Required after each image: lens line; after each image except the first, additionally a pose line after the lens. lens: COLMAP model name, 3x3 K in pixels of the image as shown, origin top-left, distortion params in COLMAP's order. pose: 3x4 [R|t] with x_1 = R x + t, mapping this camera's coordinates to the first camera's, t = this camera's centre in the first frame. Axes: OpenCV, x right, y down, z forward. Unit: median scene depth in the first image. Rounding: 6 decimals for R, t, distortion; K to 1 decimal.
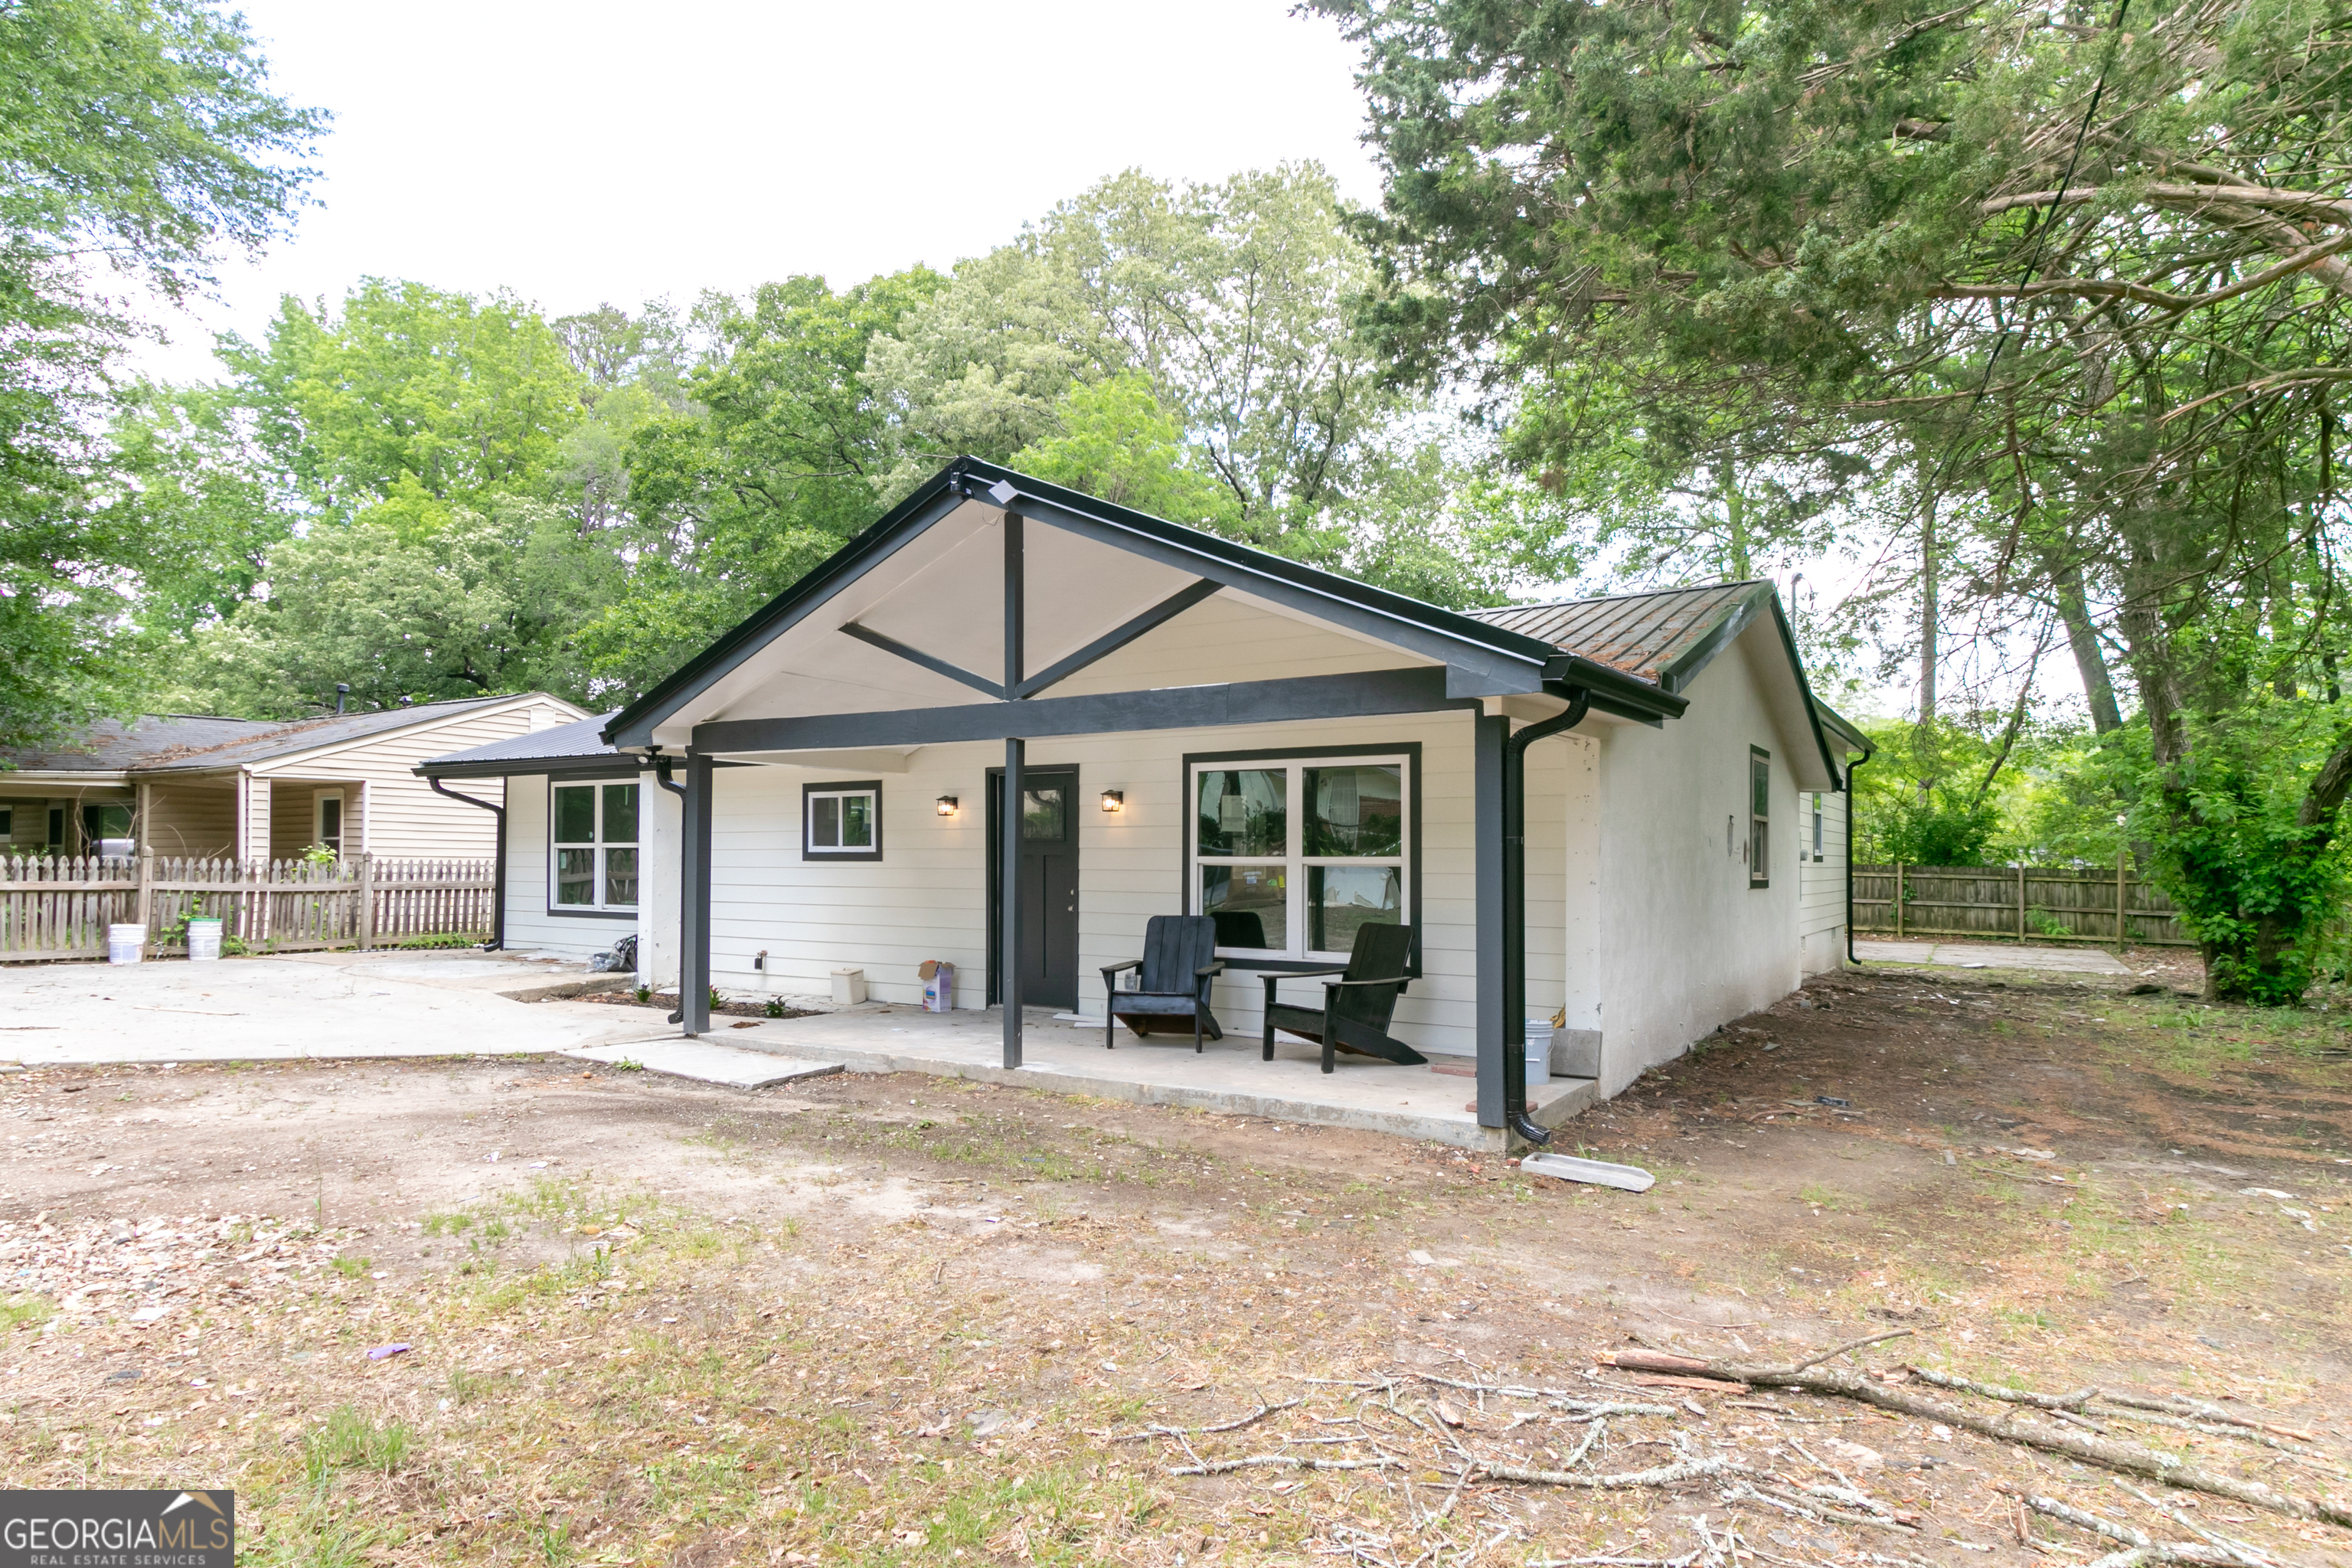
lens RADIAL K [[1412.3, 0, 1176.0], [0, 1412.3, 784.0], [0, 0, 1]] dist [0.003835, 0.000213]
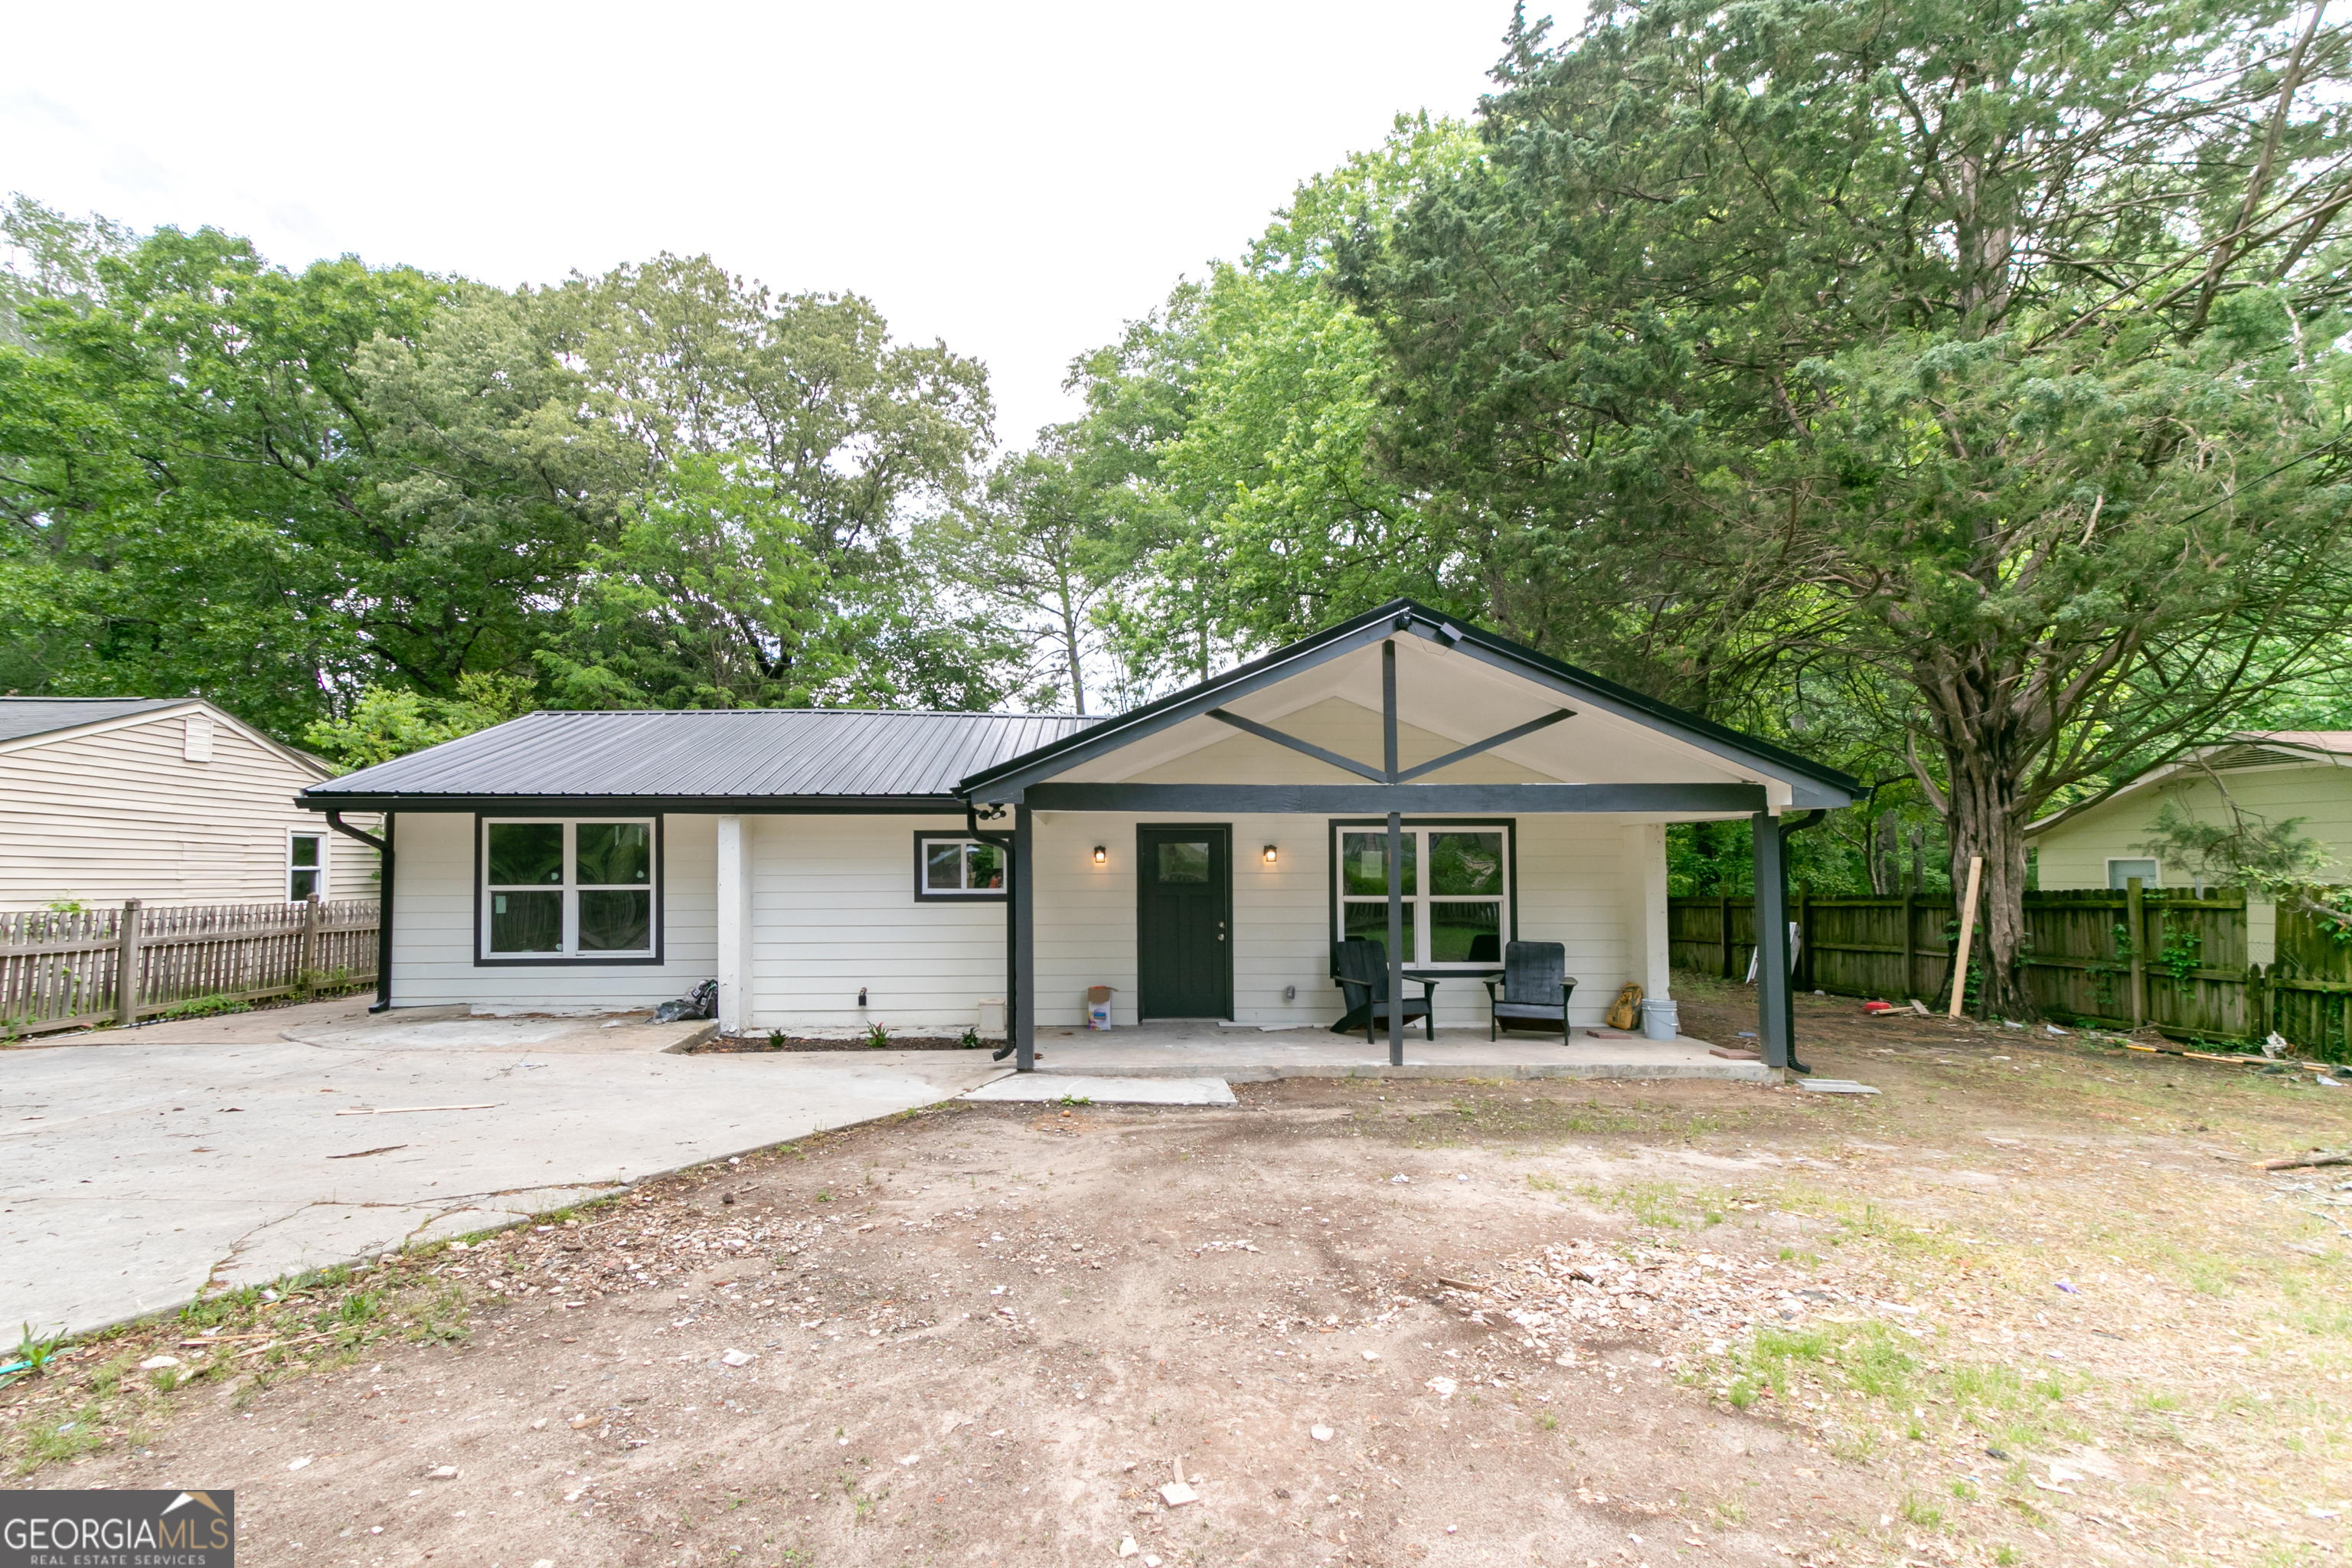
lens RADIAL K [[1123.3, 0, 1144.5], [0, 1123.3, 792.2], [0, 0, 1]] dist [0.030155, -0.001507]
pose [[0.806406, 0.034187, 0.590373, -0.653497], [-0.026297, 0.999413, -0.021954, -0.016143], [-0.590777, 0.002178, 0.806832, 0.203136]]
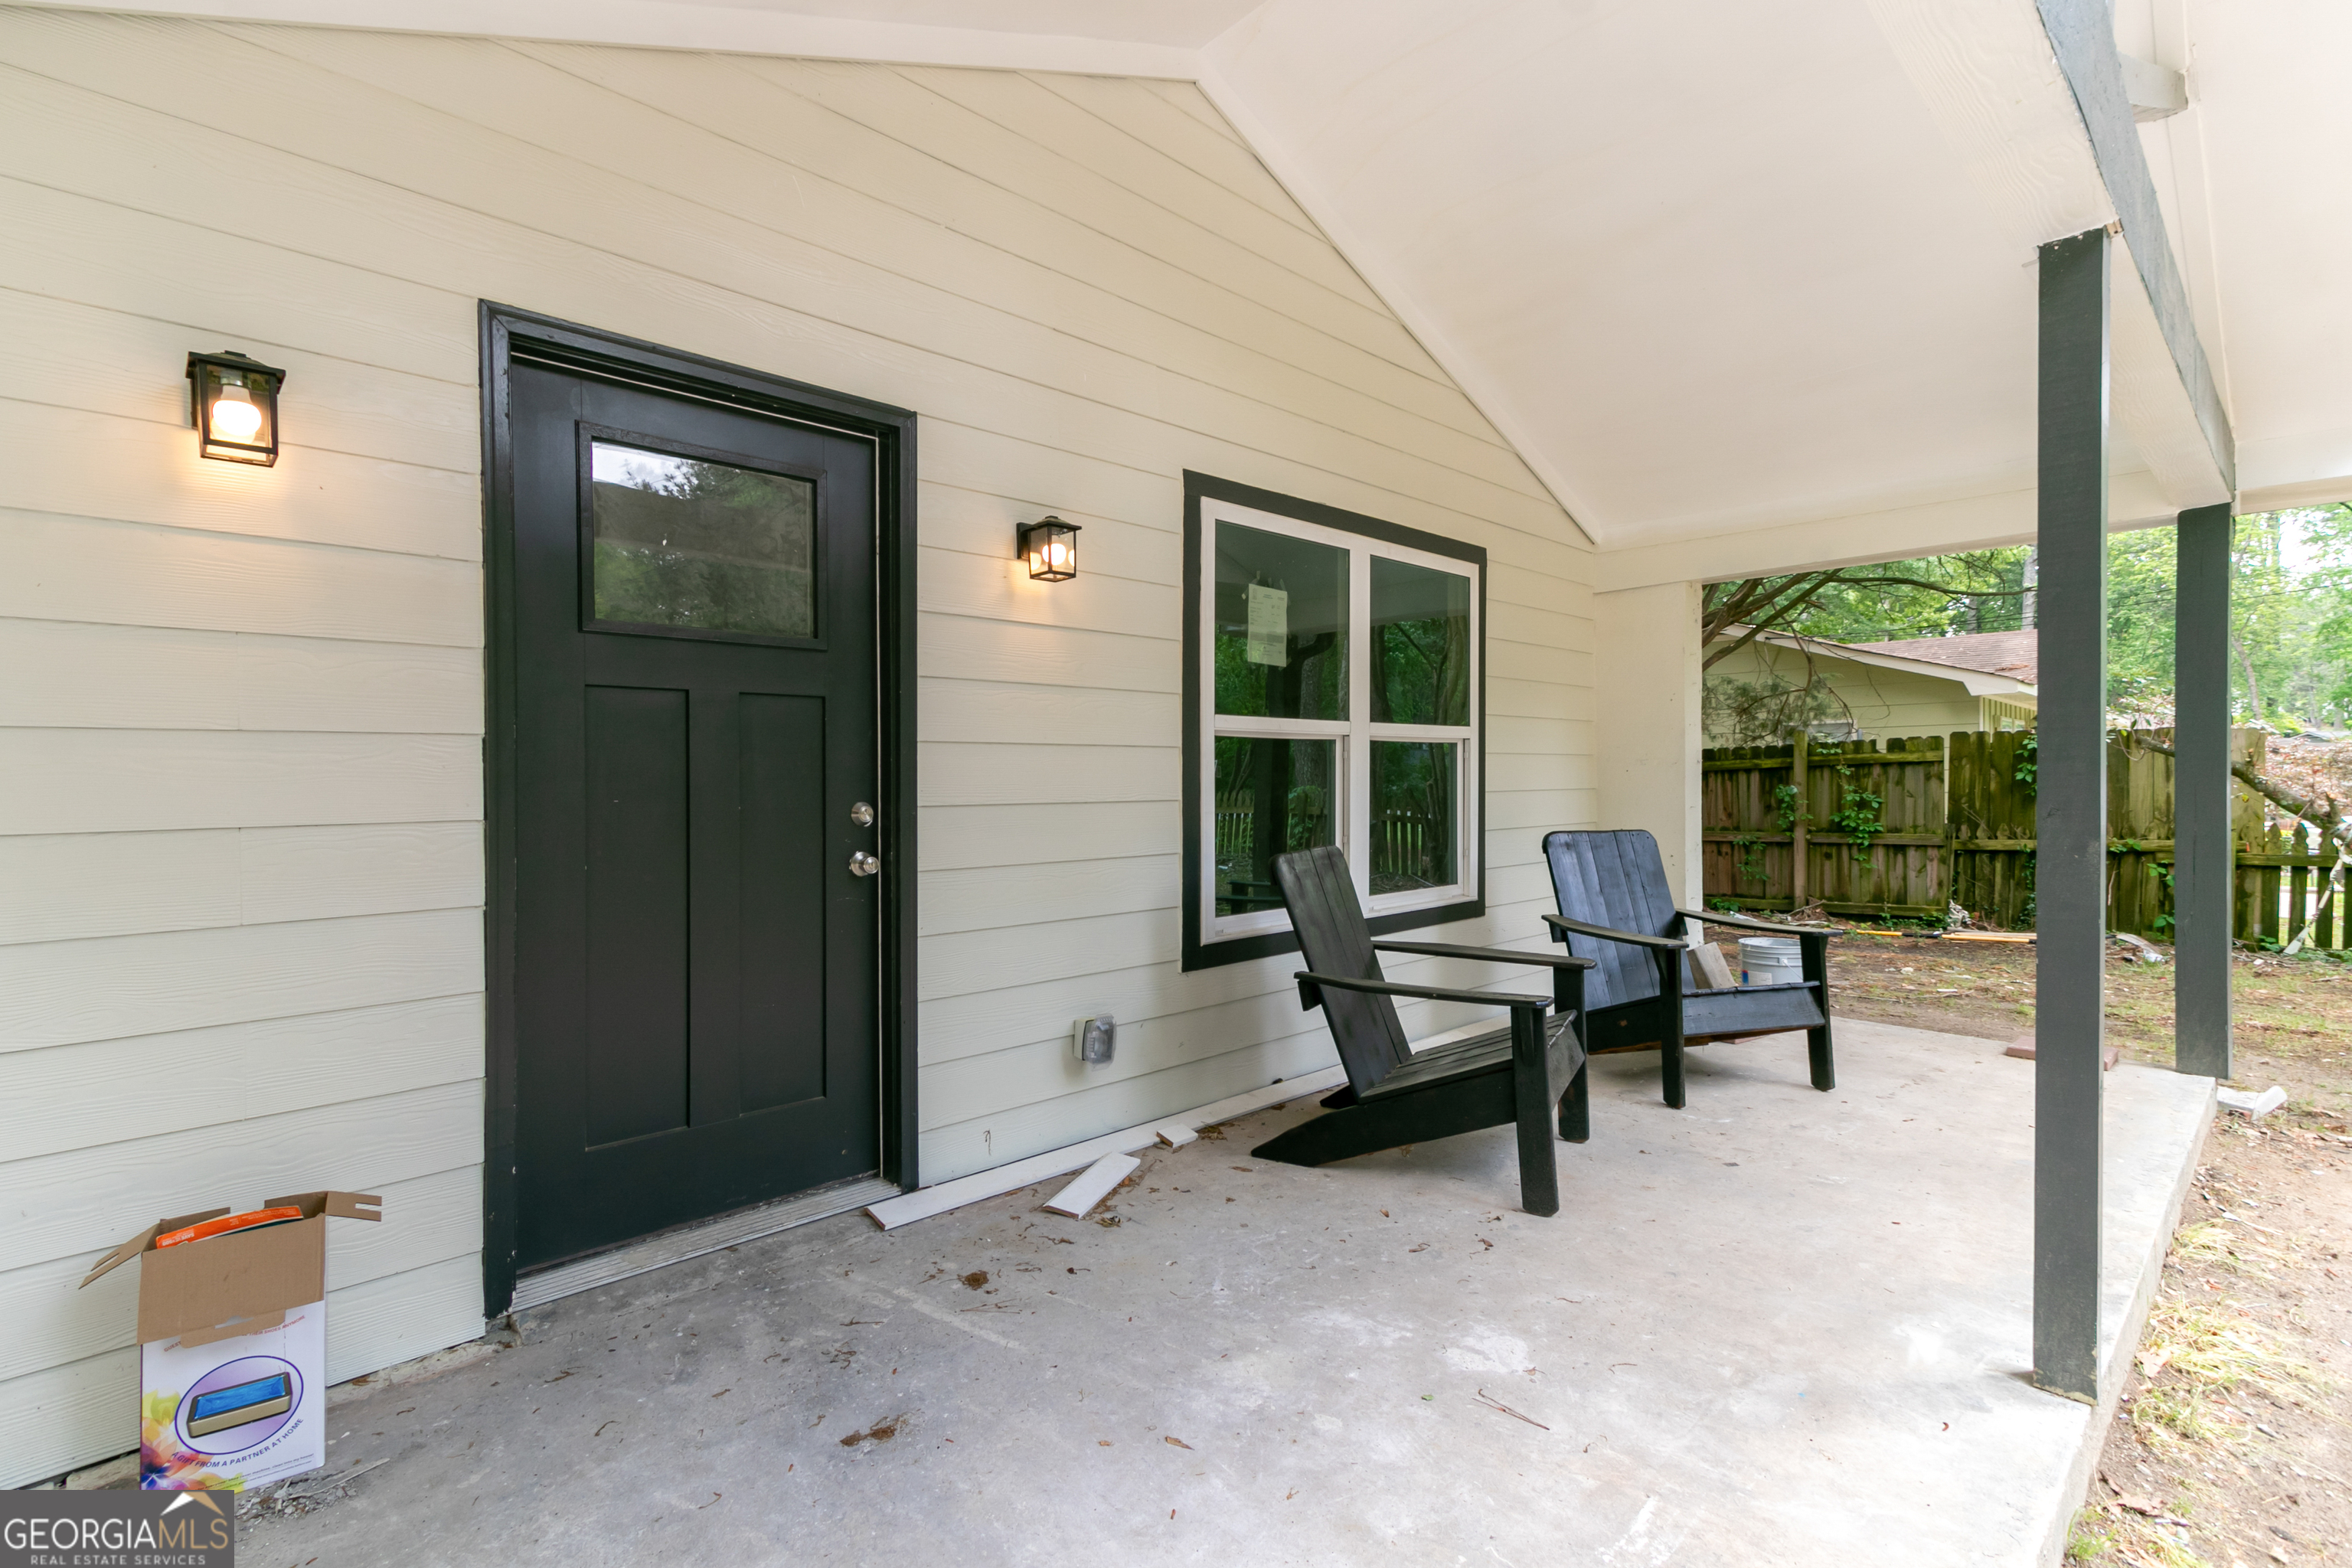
lens RADIAL K [[1140.1, 0, 1176.0], [0, 1140.1, 784.0], [0, 0, 1]] dist [0.032377, -0.000159]
pose [[0.190671, -0.011837, 0.981583, -0.280128], [-0.041535, 0.998935, 0.020114, 0.055417], [-0.980775, -0.044605, 0.189976, 0.791845]]
